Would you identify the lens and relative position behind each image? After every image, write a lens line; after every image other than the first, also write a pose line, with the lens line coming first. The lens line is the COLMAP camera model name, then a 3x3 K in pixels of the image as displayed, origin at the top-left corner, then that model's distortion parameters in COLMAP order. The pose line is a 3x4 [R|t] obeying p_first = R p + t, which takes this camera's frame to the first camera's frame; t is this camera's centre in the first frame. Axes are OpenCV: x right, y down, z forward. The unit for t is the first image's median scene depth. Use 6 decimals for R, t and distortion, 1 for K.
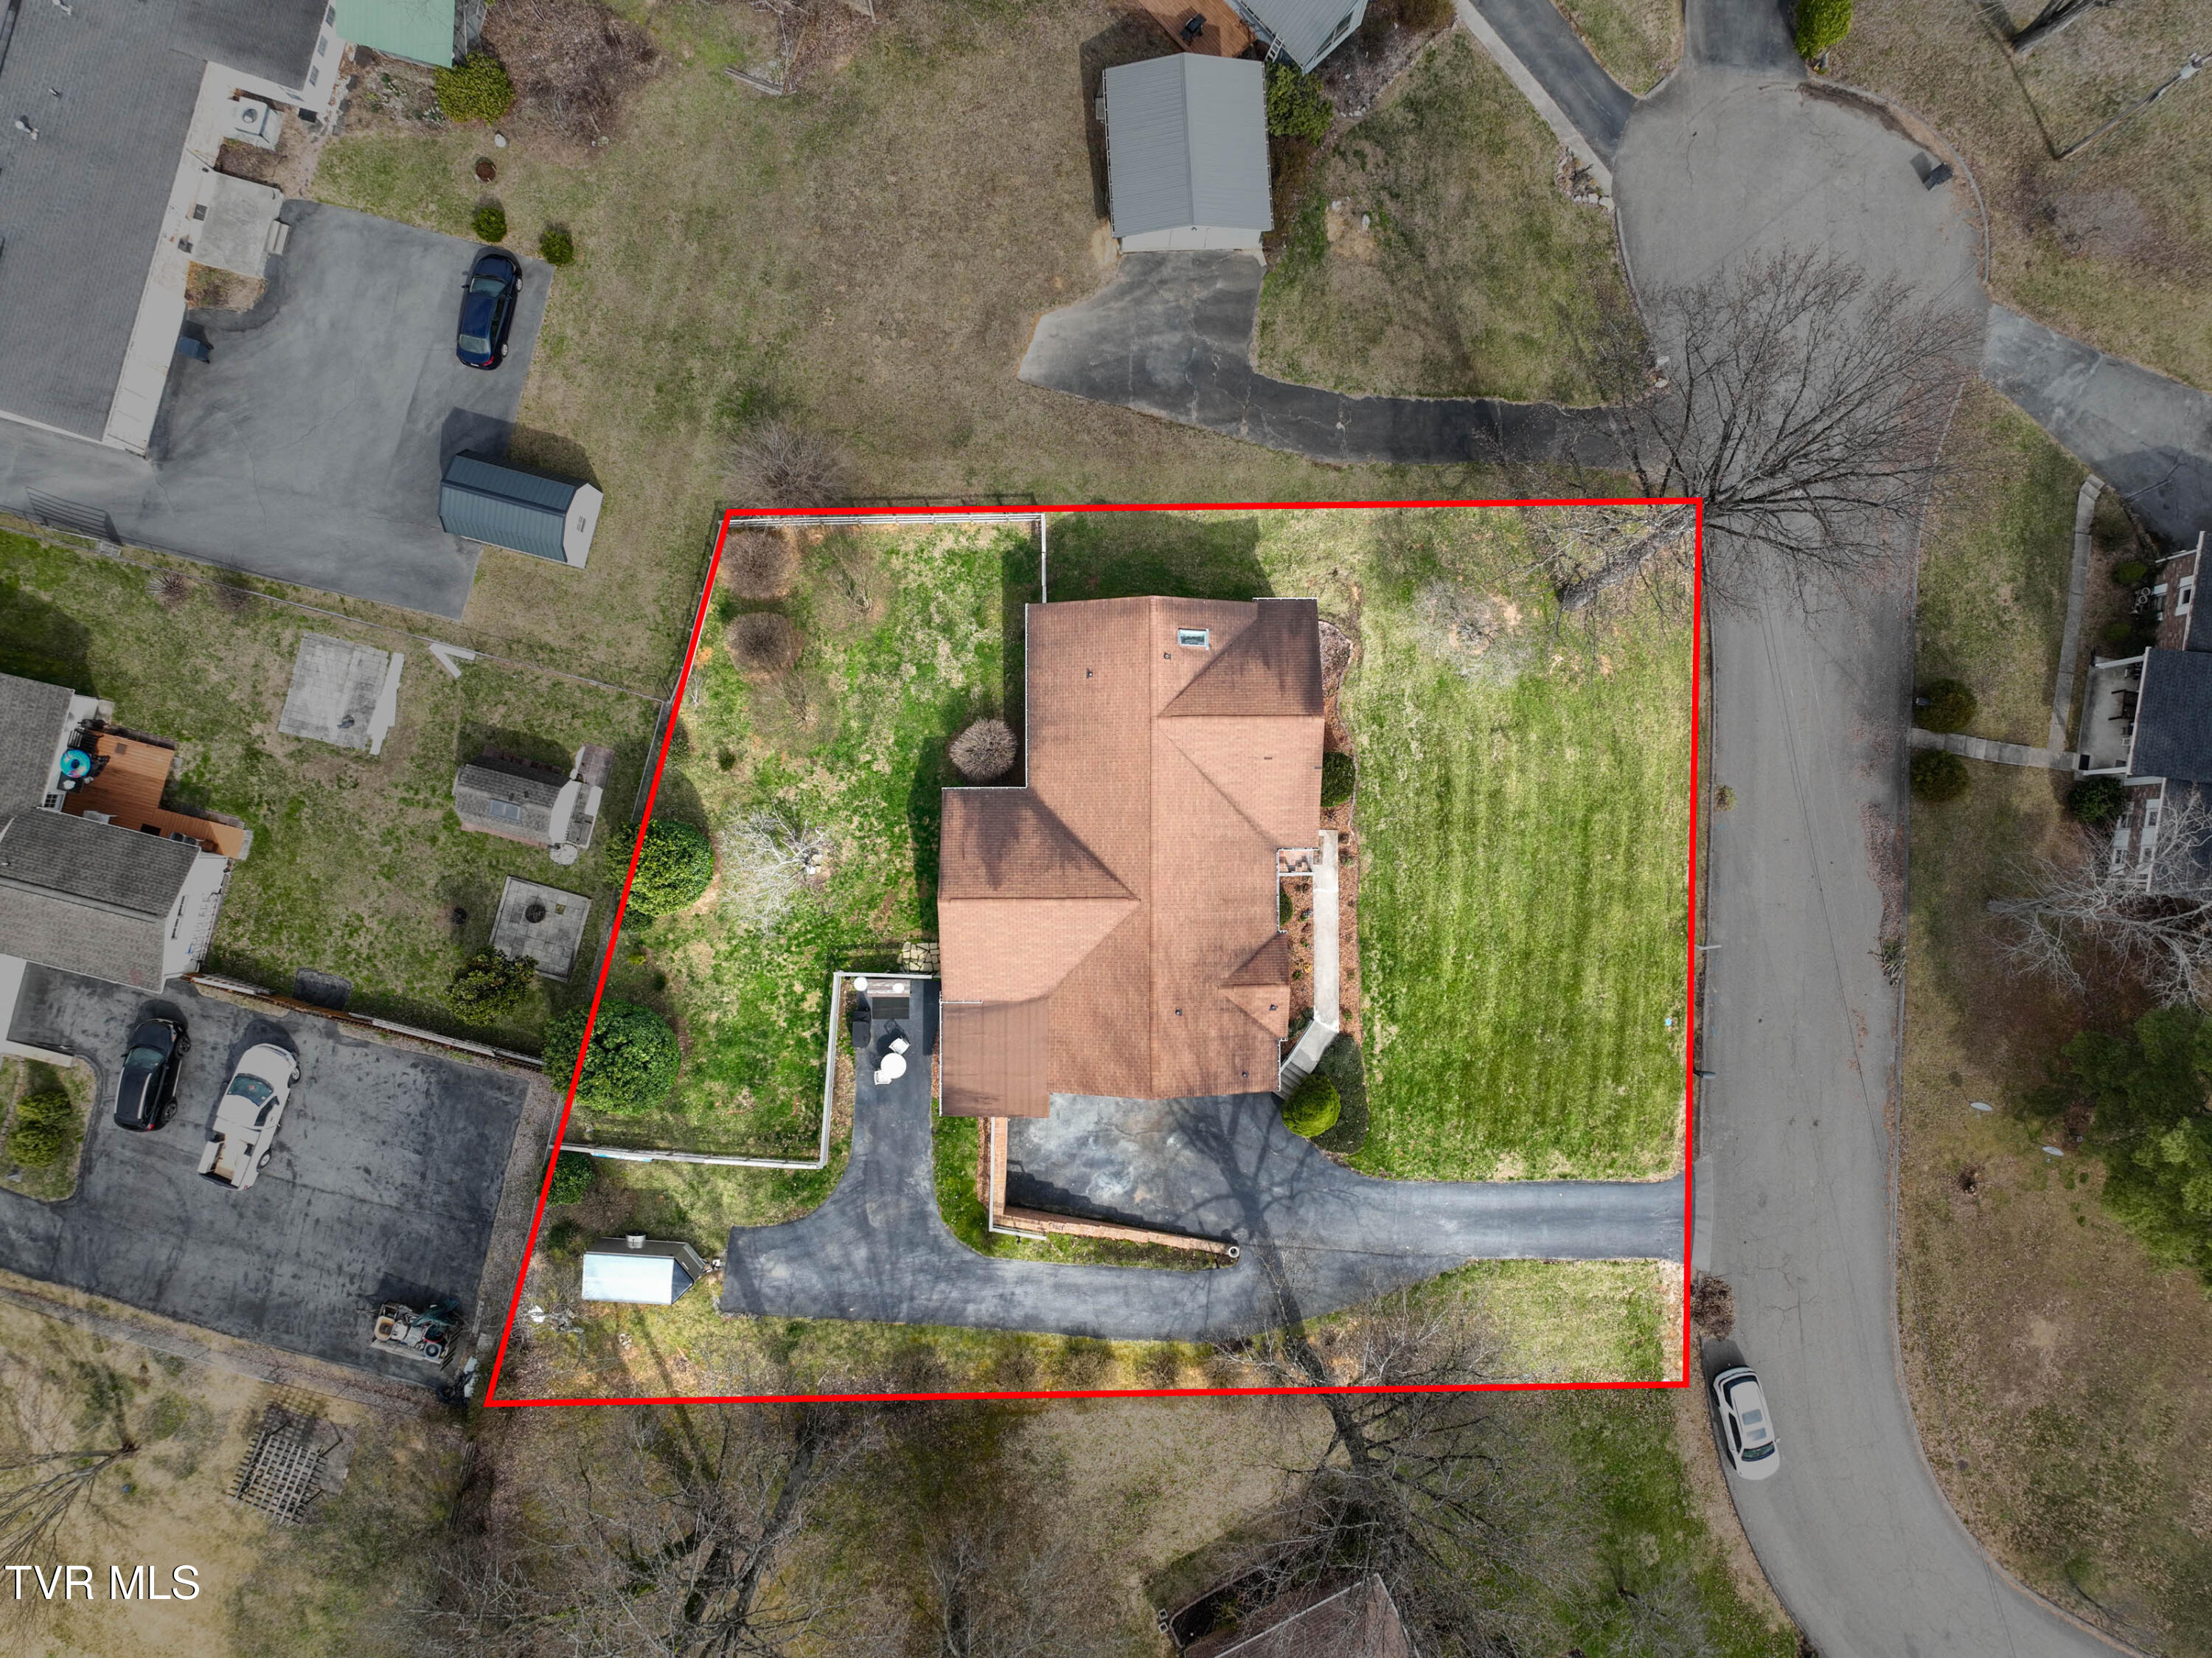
lens RADIAL K [[1546.4, 0, 1115.5], [0, 1546.4, 829.1], [0, 0, 1]] dist [0.000927, 0.021072]
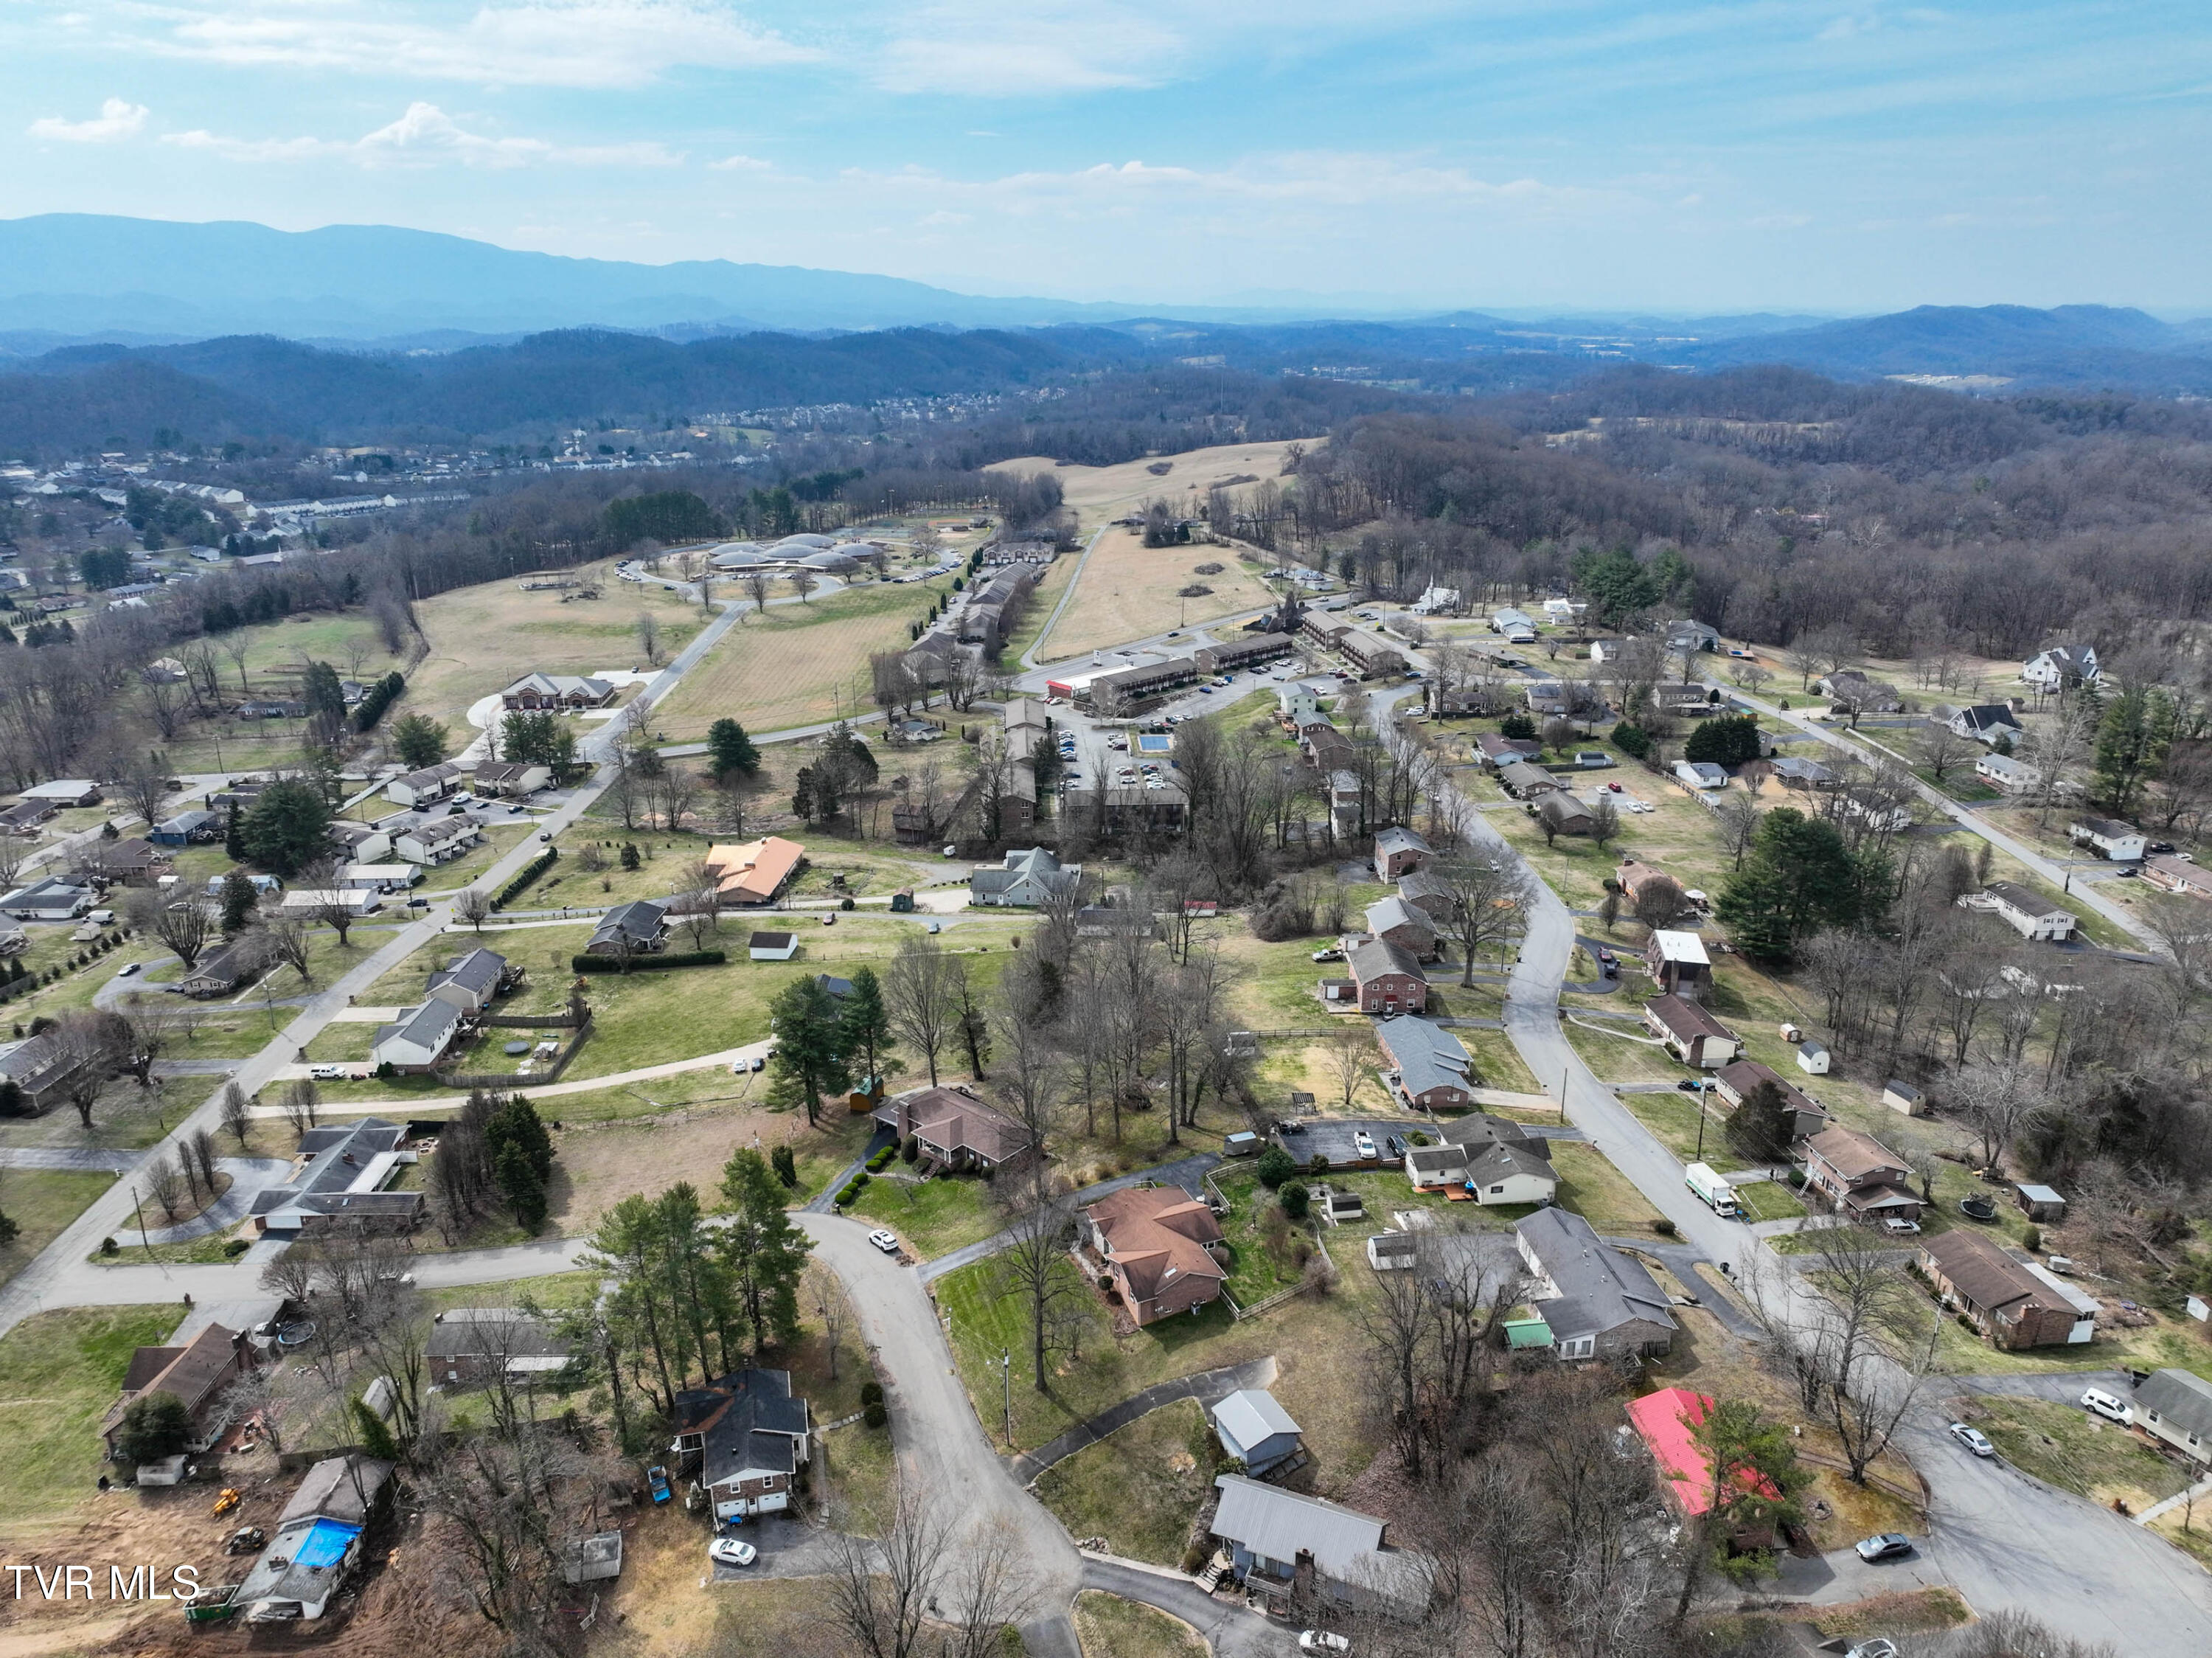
lens RADIAL K [[1552.6, 0, 1114.5], [0, 1552.6, 822.0], [0, 0, 1]] dist [-0.000776, 0.016728]
pose [[-0.922068, 0.118907, -0.368309, 0.971909], [-0.387003, -0.272608, 0.880860, -2.097379], [0.004337, 0.954749, 0.297380, -0.597156]]
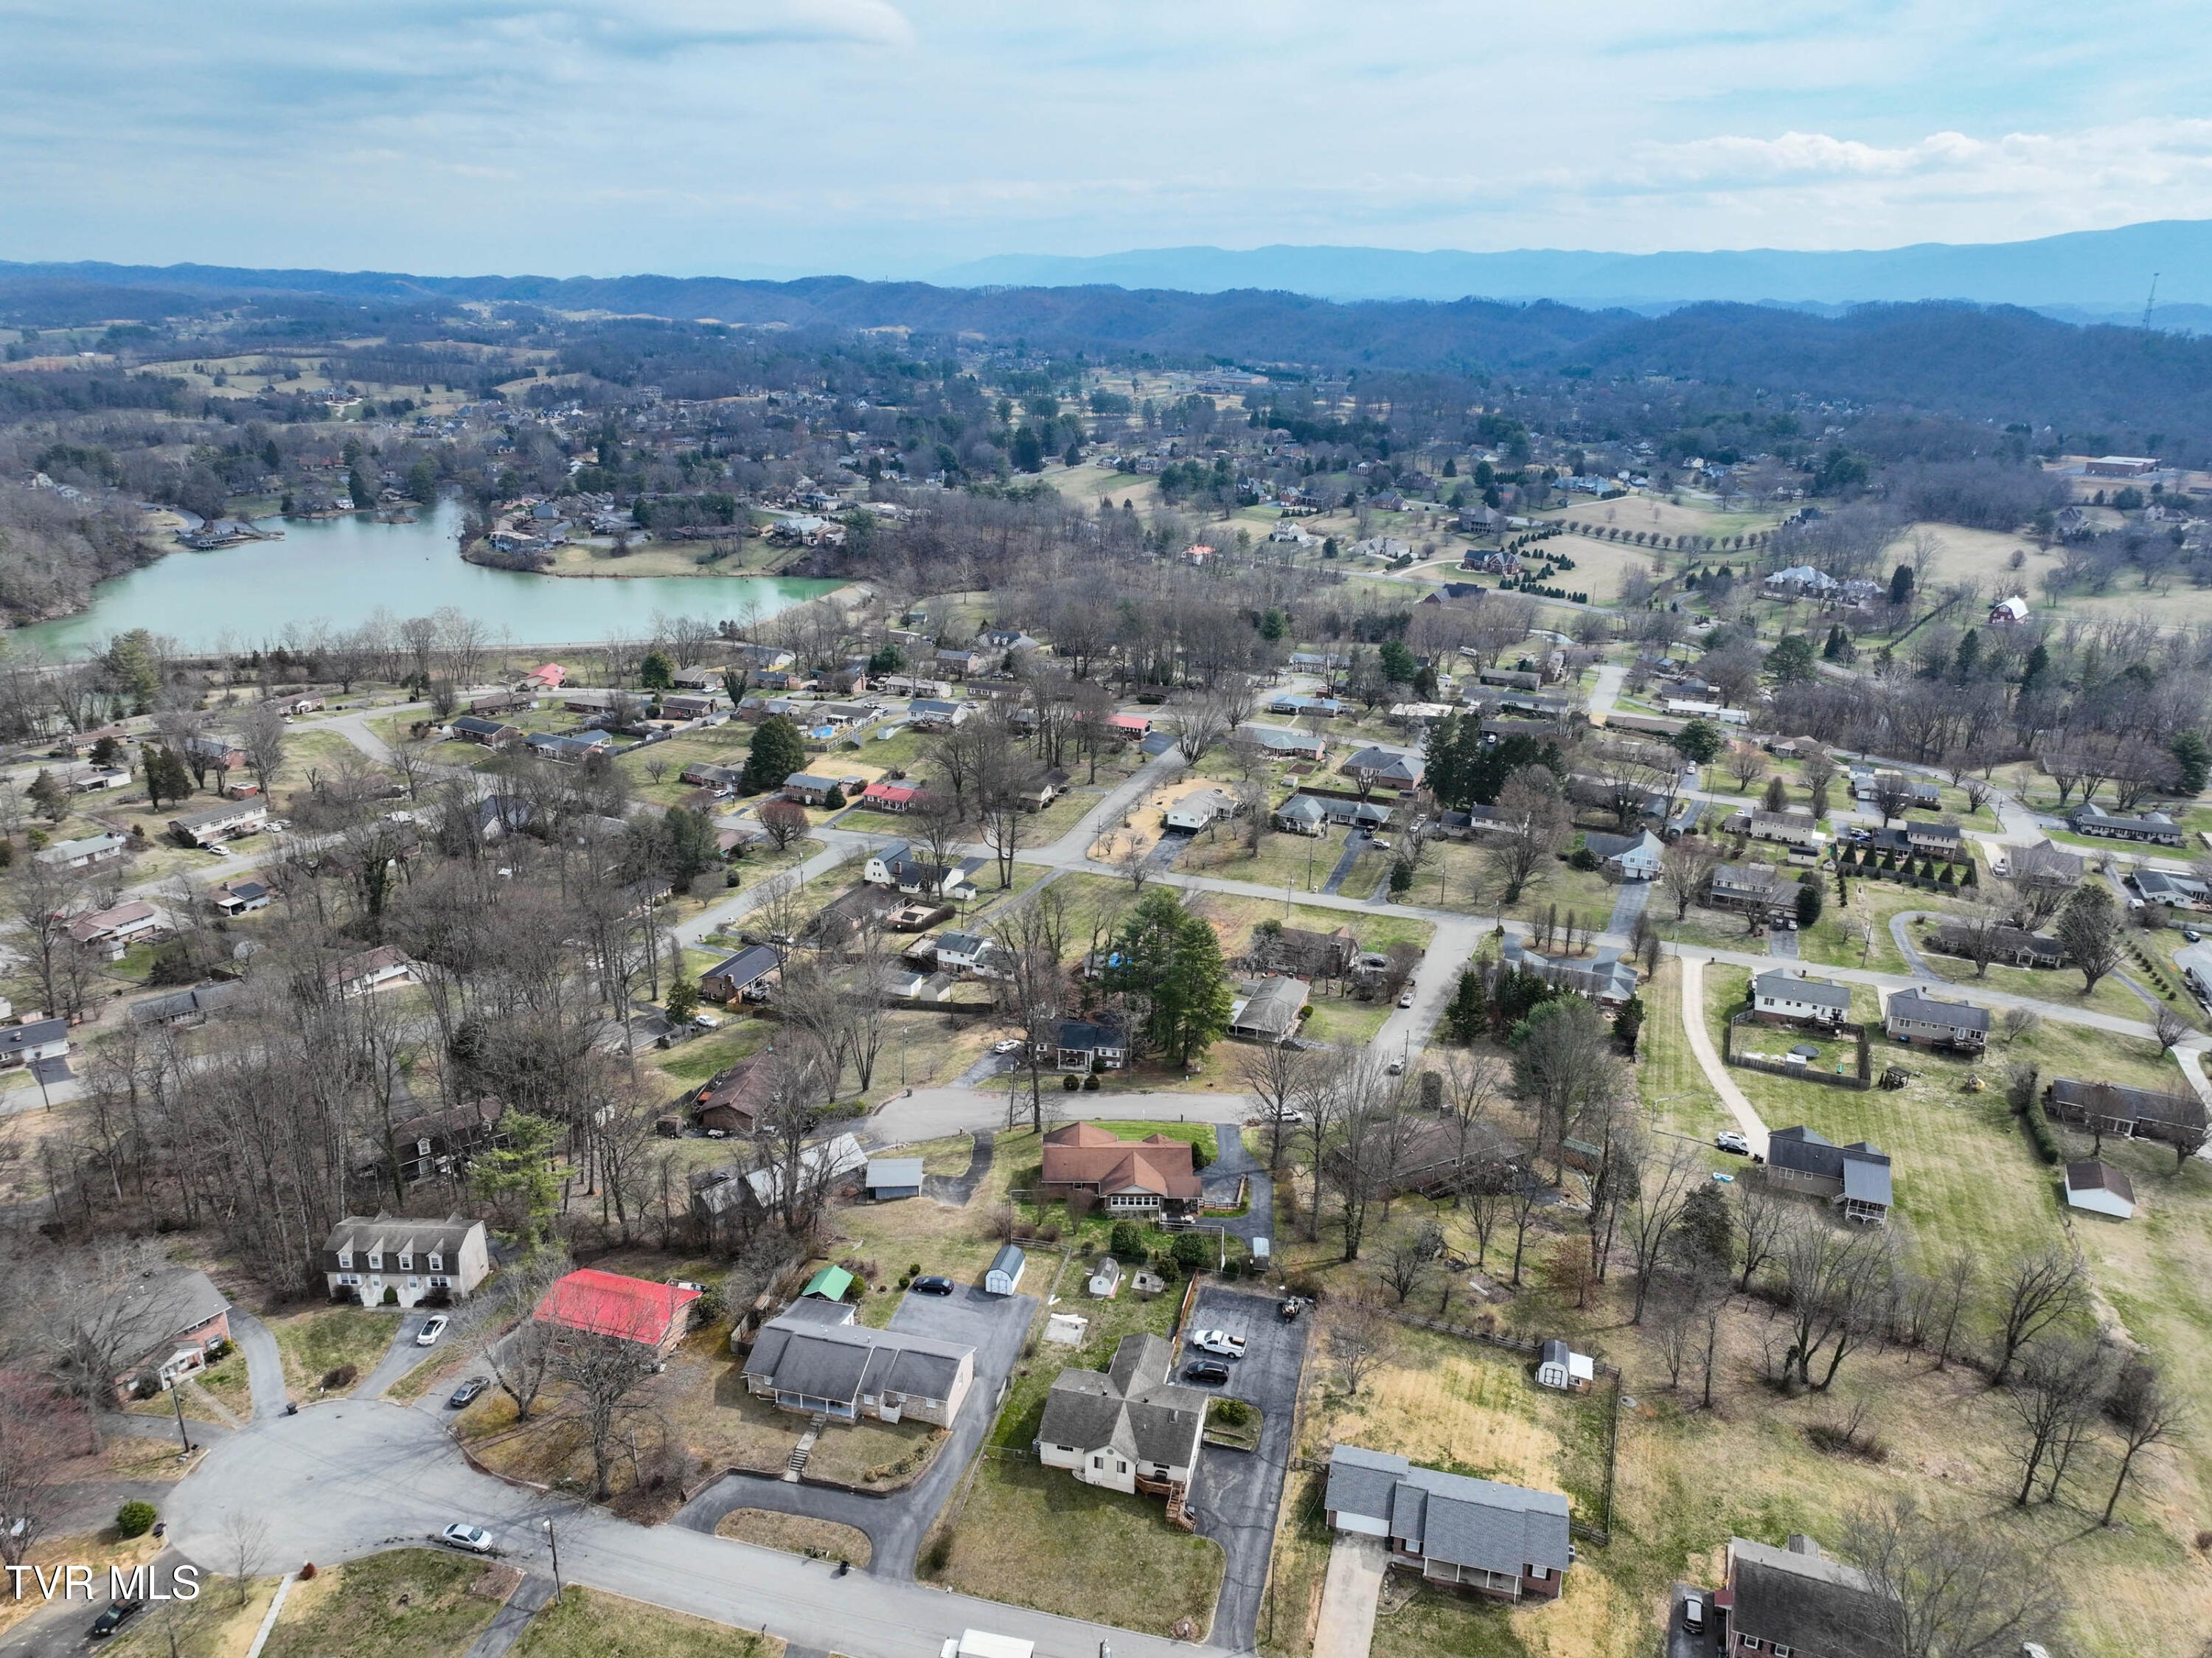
lens RADIAL K [[1552.6, 0, 1114.5], [0, 1552.6, 822.0], [0, 0, 1]] dist [-0.000776, 0.016728]
pose [[-0.015713, -0.325808, 0.945305, -2.537399], [0.998983, 0.034844, 0.028615, -0.099207], [-0.042261, 0.944794, 0.324929, -0.671150]]
